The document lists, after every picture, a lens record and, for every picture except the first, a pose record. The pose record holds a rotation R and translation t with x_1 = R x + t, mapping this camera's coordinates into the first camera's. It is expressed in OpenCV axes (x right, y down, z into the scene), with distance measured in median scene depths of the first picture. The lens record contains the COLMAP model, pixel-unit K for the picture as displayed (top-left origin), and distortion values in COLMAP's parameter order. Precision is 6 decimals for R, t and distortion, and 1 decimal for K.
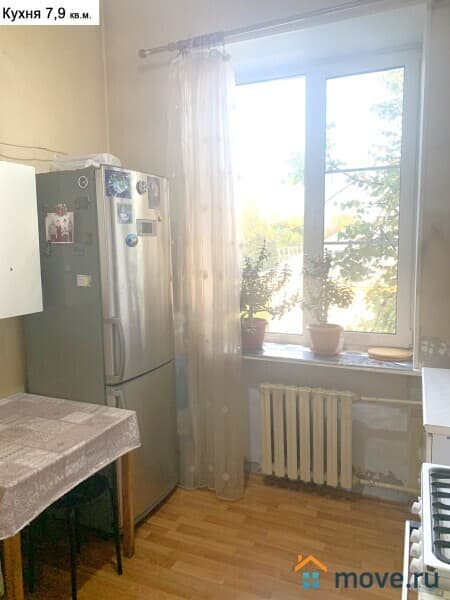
lens RADIAL K [[448.8, 0, 225.0], [0, 448.8, 300.0], [0, 0, 1]] dist [0.072722, -0.106423]
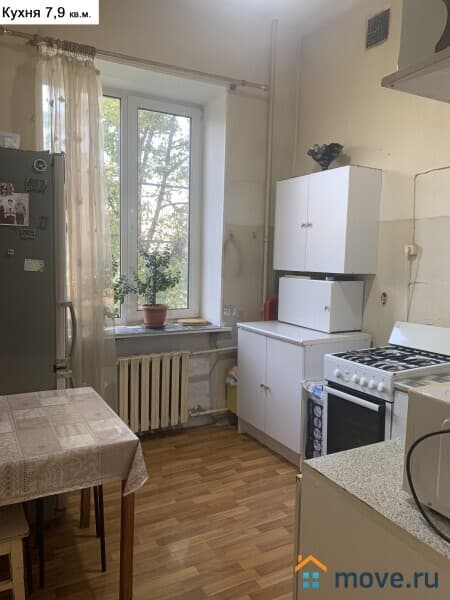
lens RADIAL K [[448.8, 0, 225.0], [0, 448.8, 300.0], [0, 0, 1]] dist [0.072722, -0.106423]
pose [[0.625147, -0.052933, 0.778710, -0.816890], [0.056809, 0.998137, 0.022243, 0.033332], [-0.778437, 0.030332, 0.626990, 0.068923]]
